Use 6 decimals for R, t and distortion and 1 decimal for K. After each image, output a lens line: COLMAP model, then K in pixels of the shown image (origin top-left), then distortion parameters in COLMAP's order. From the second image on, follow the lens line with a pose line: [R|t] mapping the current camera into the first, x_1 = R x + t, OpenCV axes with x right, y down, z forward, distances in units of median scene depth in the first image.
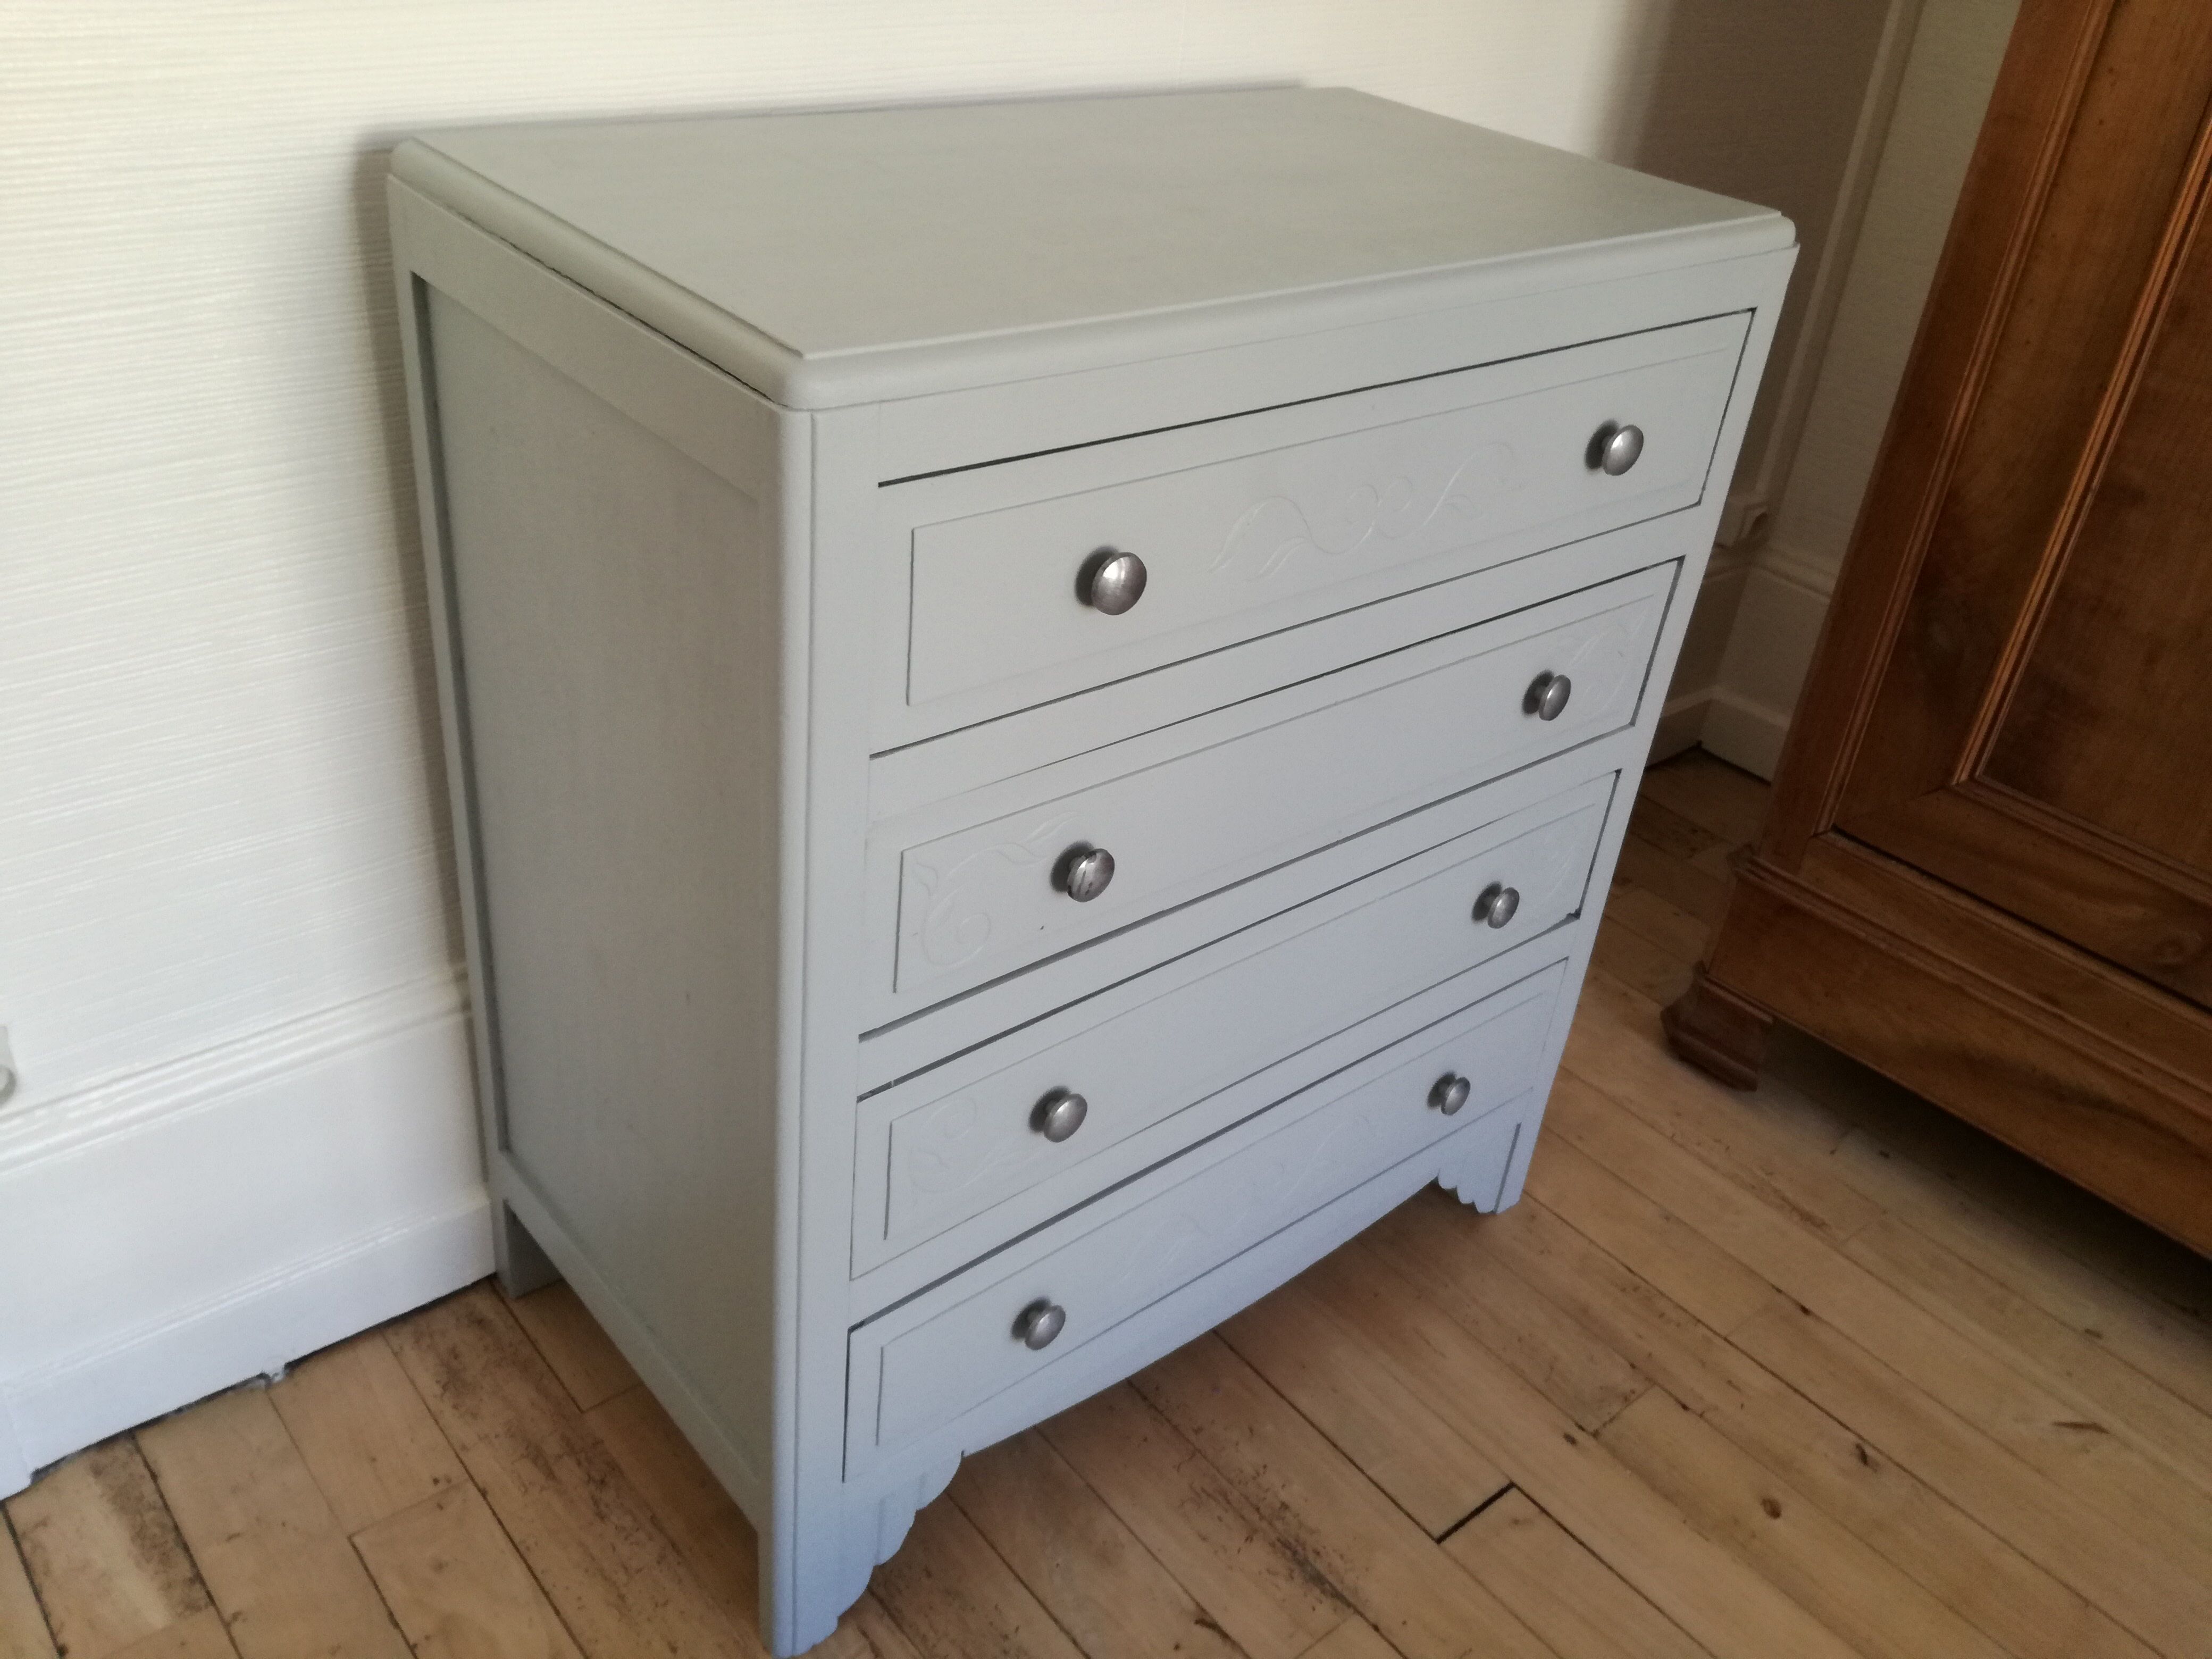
lens RADIAL K [[1789.8, 0, 1106.0], [0, 1789.8, 829.5], [0, 0, 1]] dist [0.049507, -0.112419]
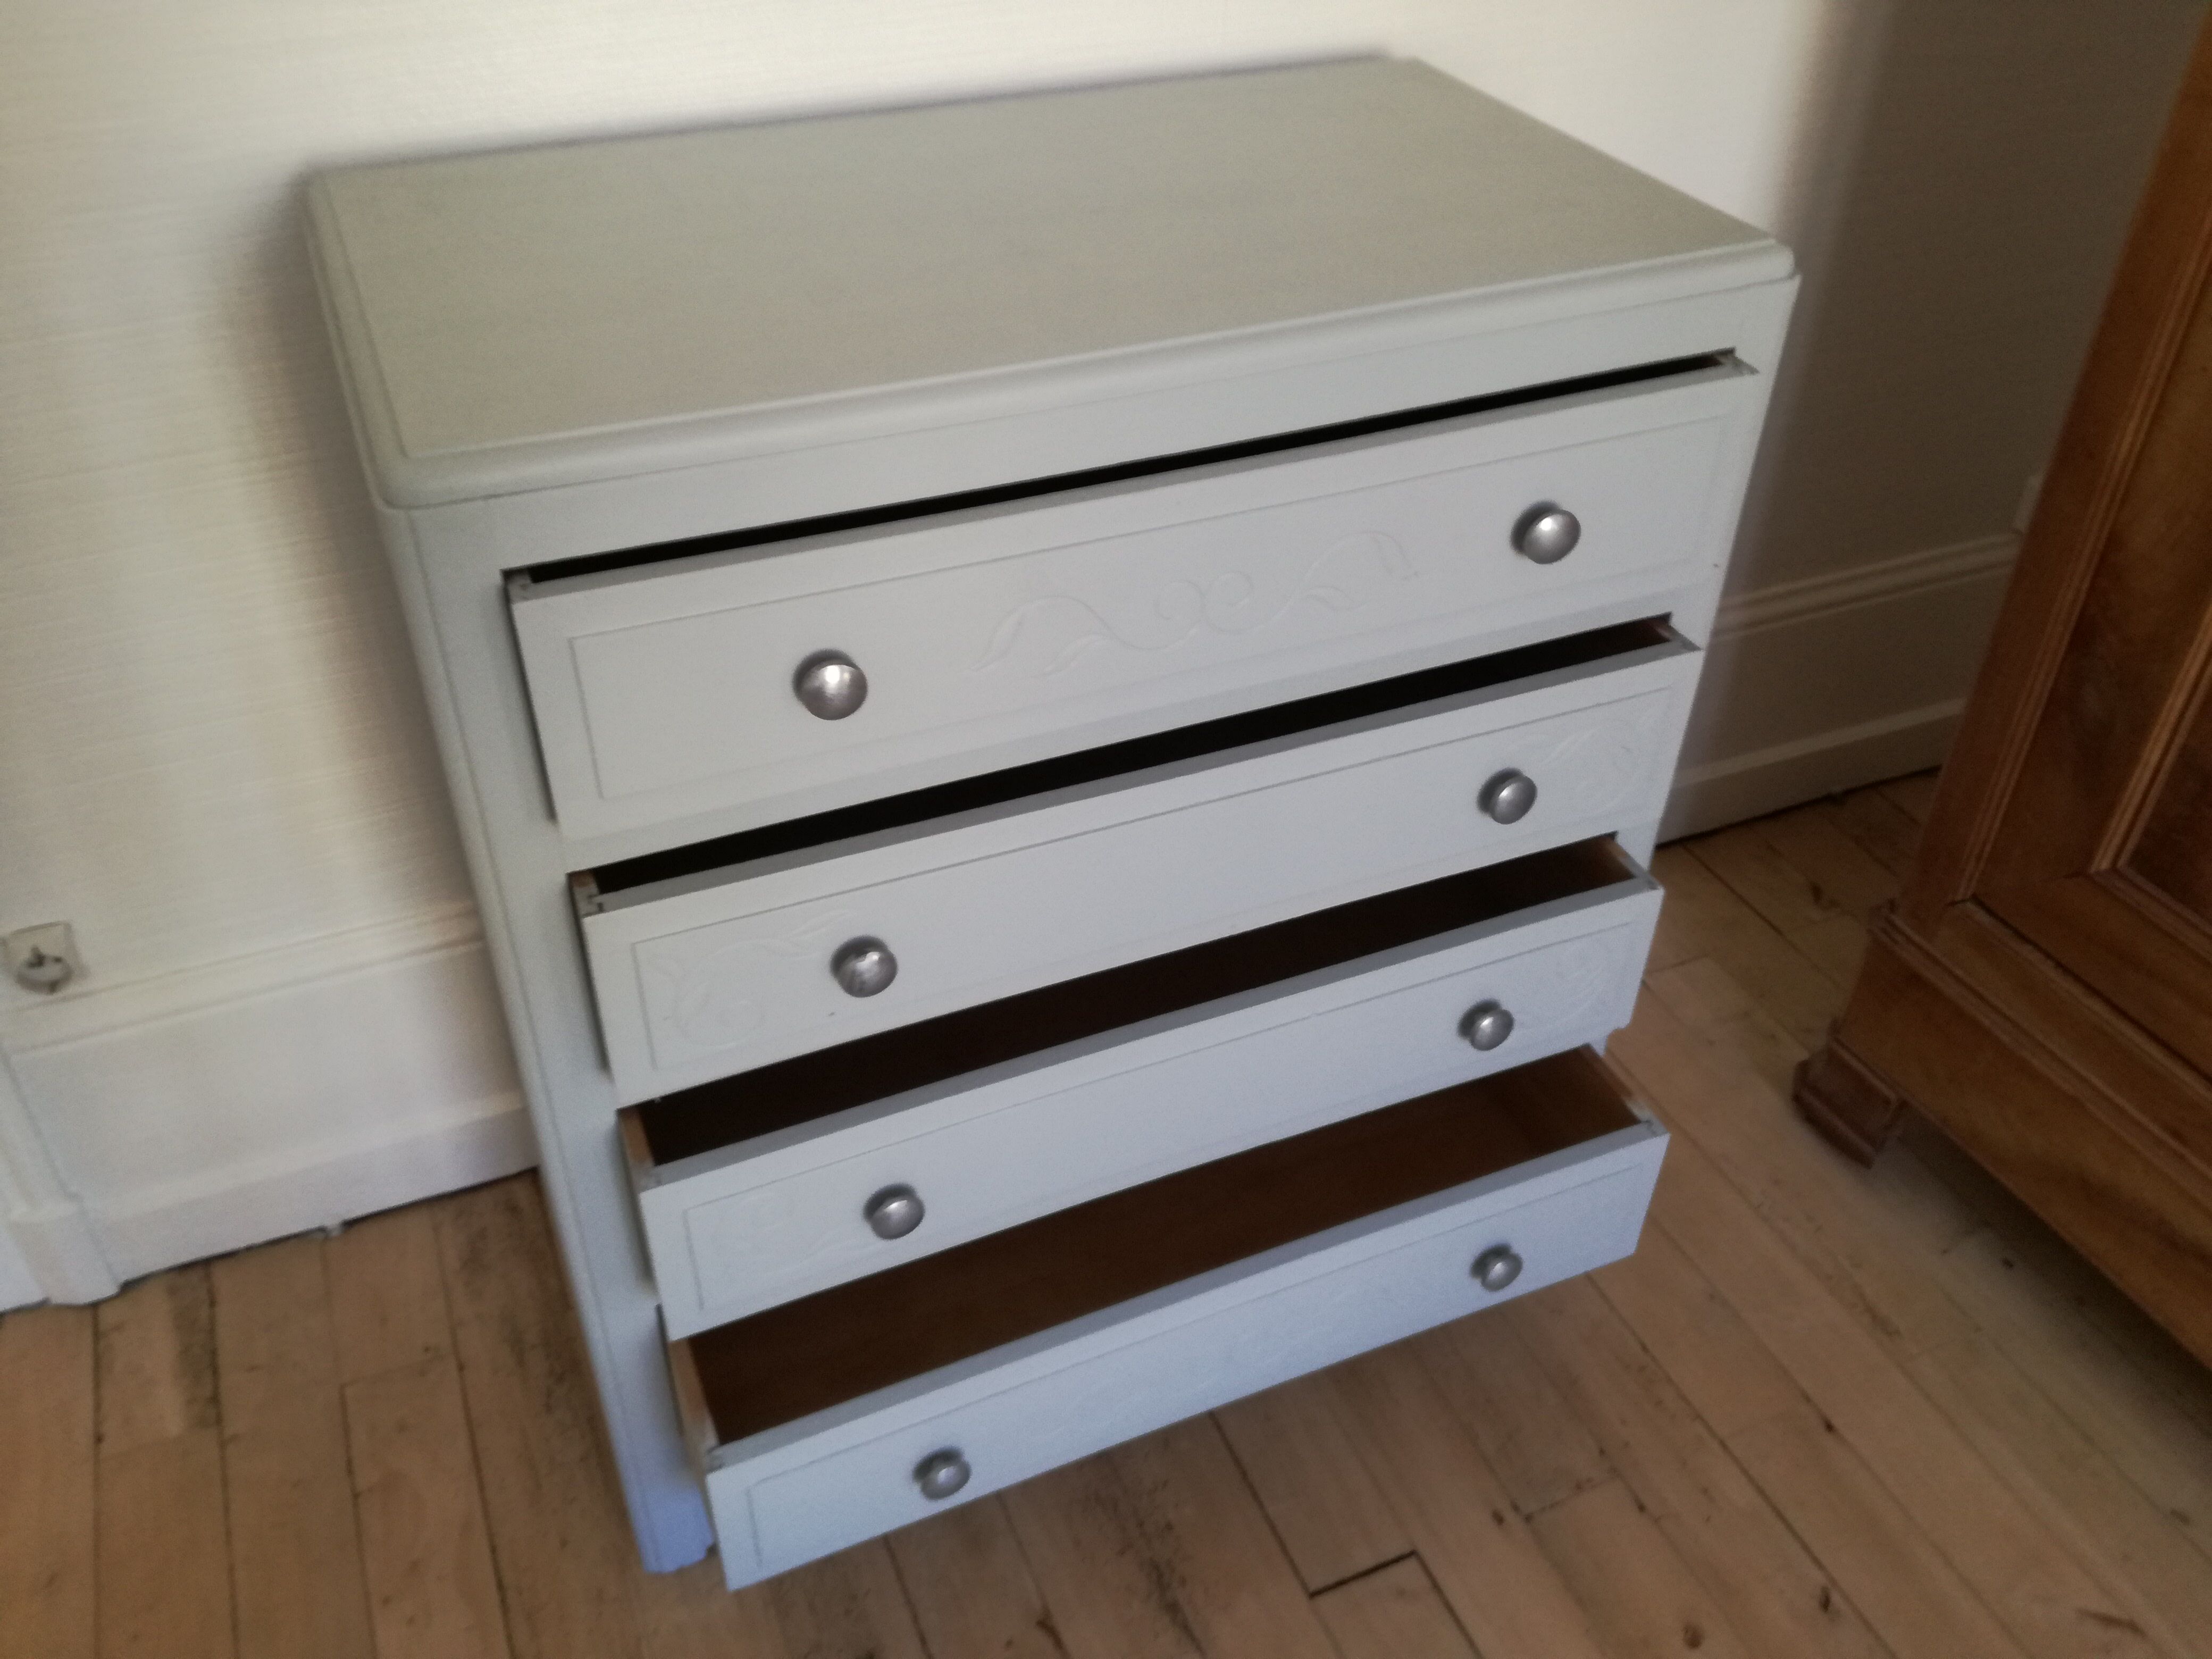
lens RADIAL K [[1805.9, 0, 1106.0], [0, 1805.9, 829.5], [0, 0, 1]] dist [-0.000419, -0.029314]
pose [[0.955927, 0.108187, -0.272944, 0.270156], [-0.085392, 0.991895, 0.094092, -0.091953], [0.280911, -0.066637, 0.957417, 0.047694]]
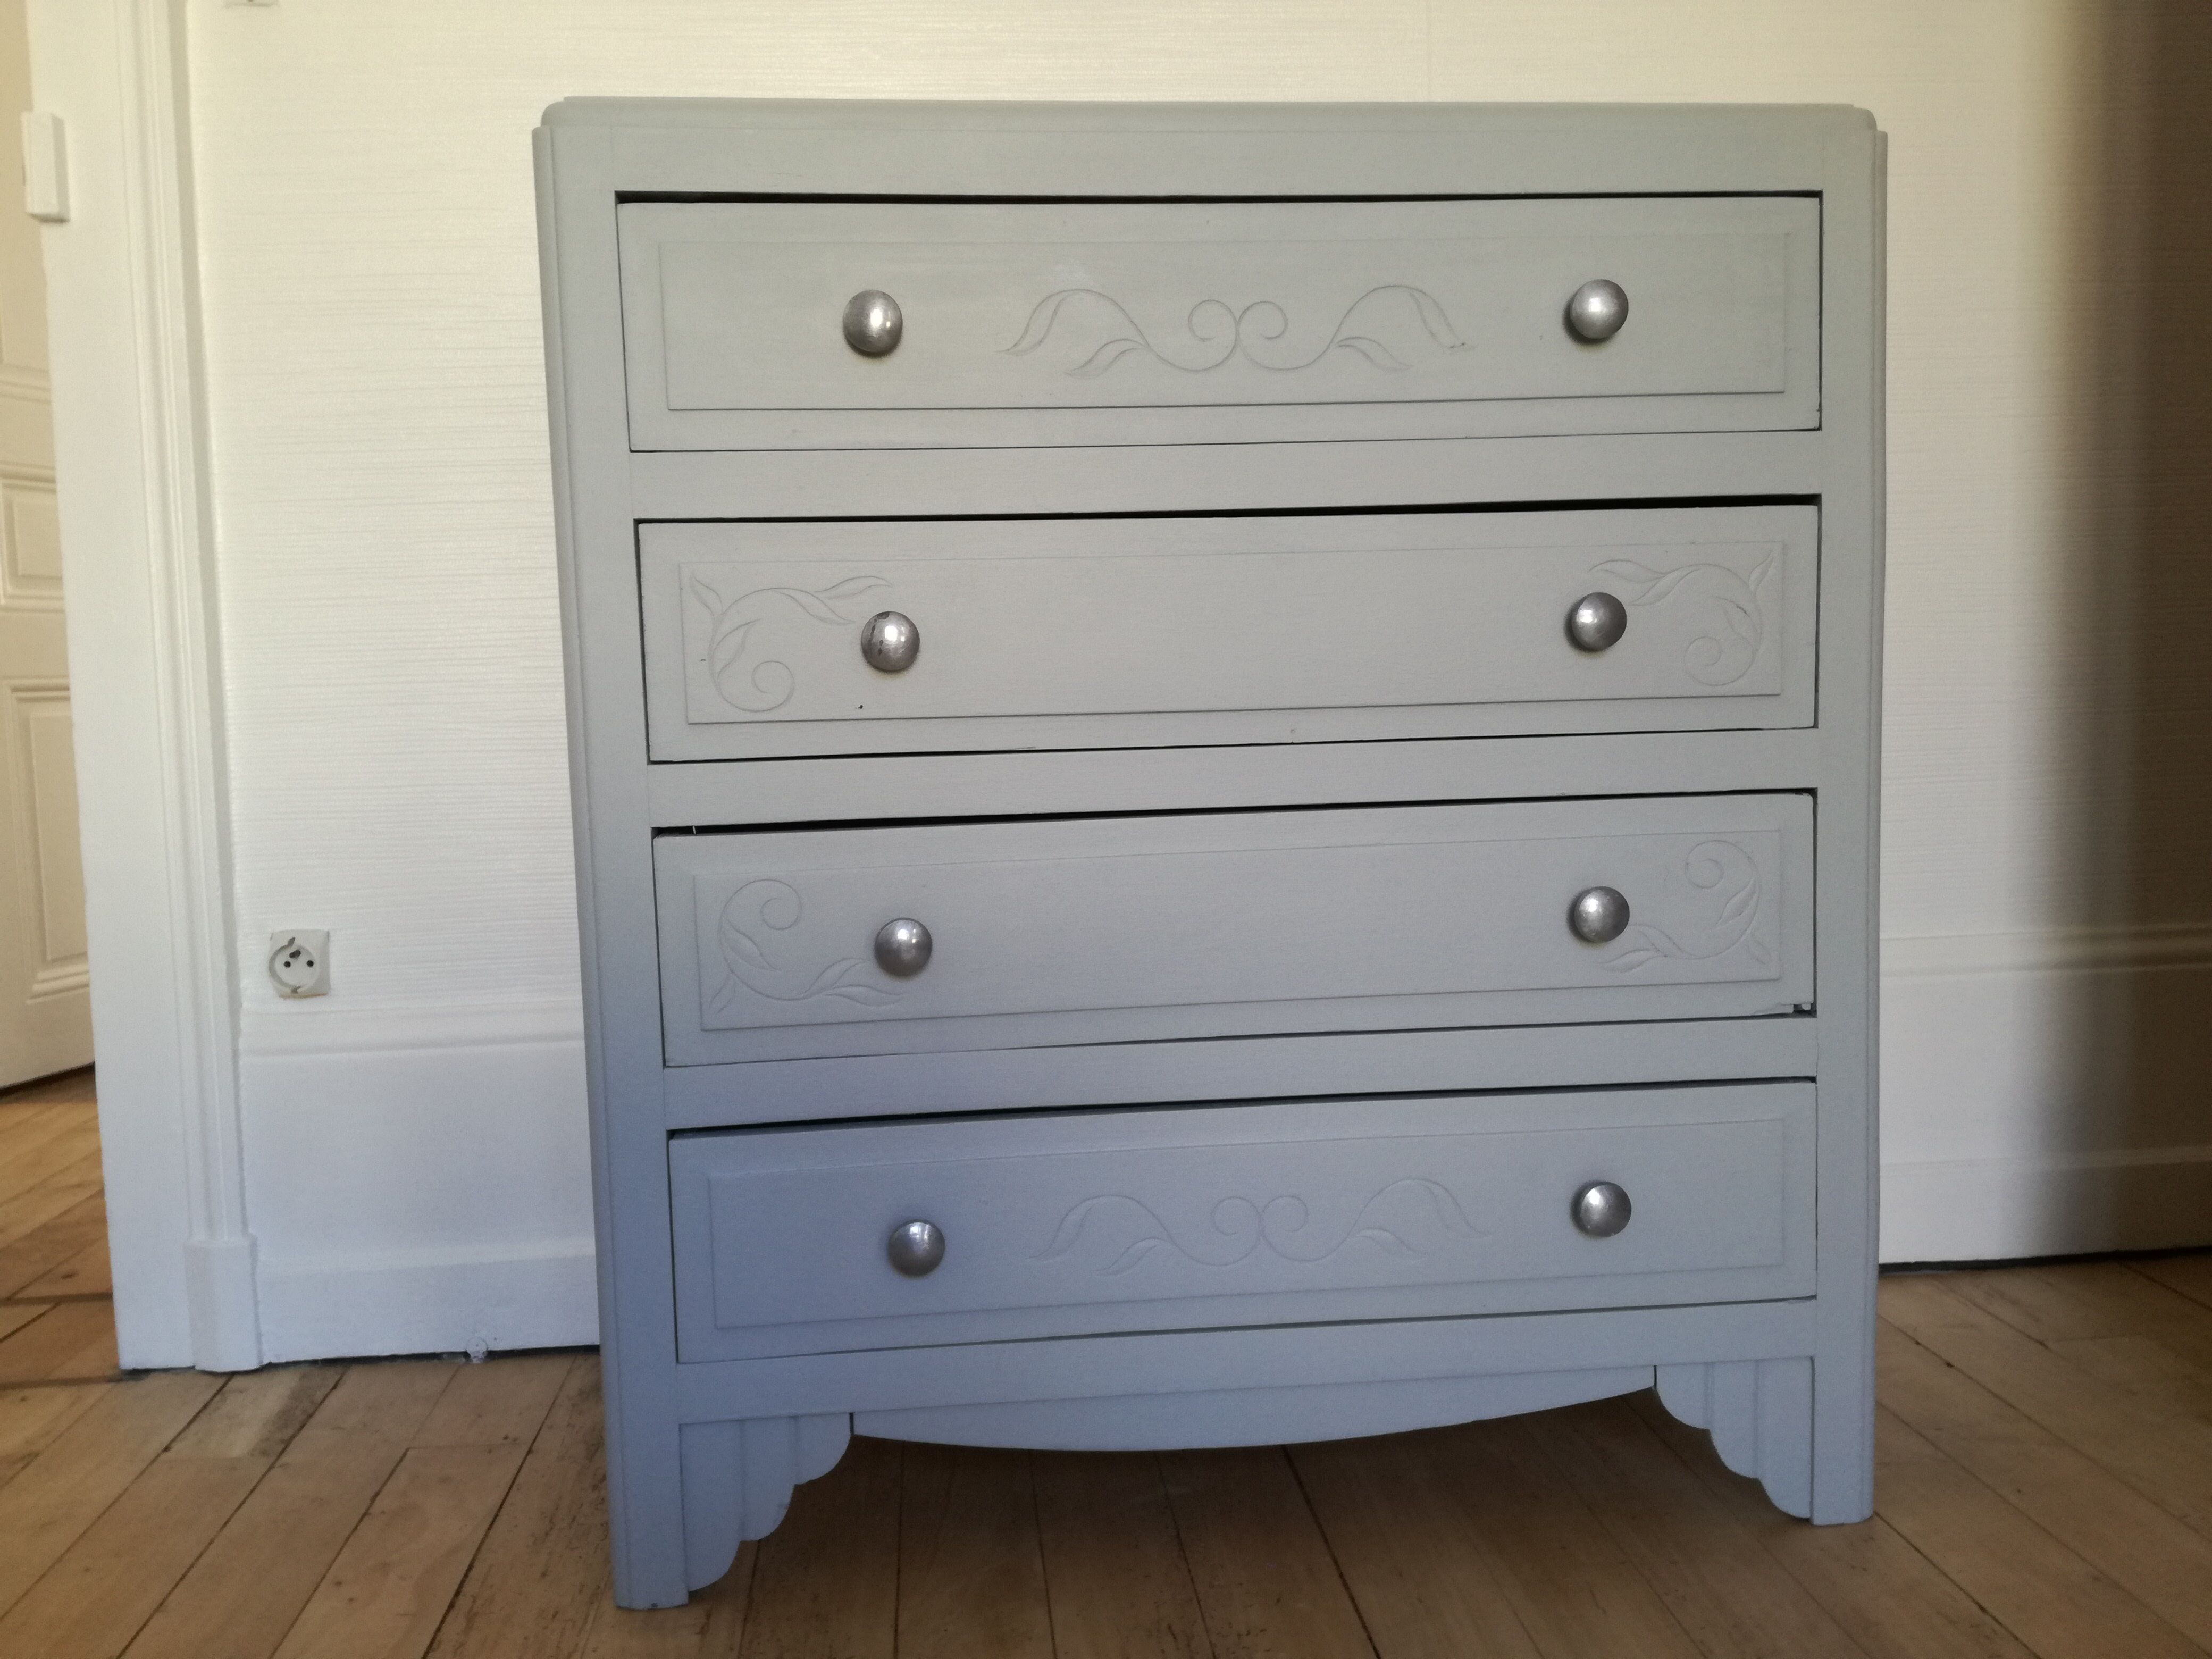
lens RADIAL K [[1789.8, 0, 1106.0], [0, 1789.8, 829.5], [0, 0, 1]] dist [0.049507, -0.112419]
pose [[0.821220, -0.065822, -0.566803, 0.449019], [-0.205826, 0.892281, -0.401833, 0.343660], [0.532198, 0.446656, 0.719211, 0.249423]]
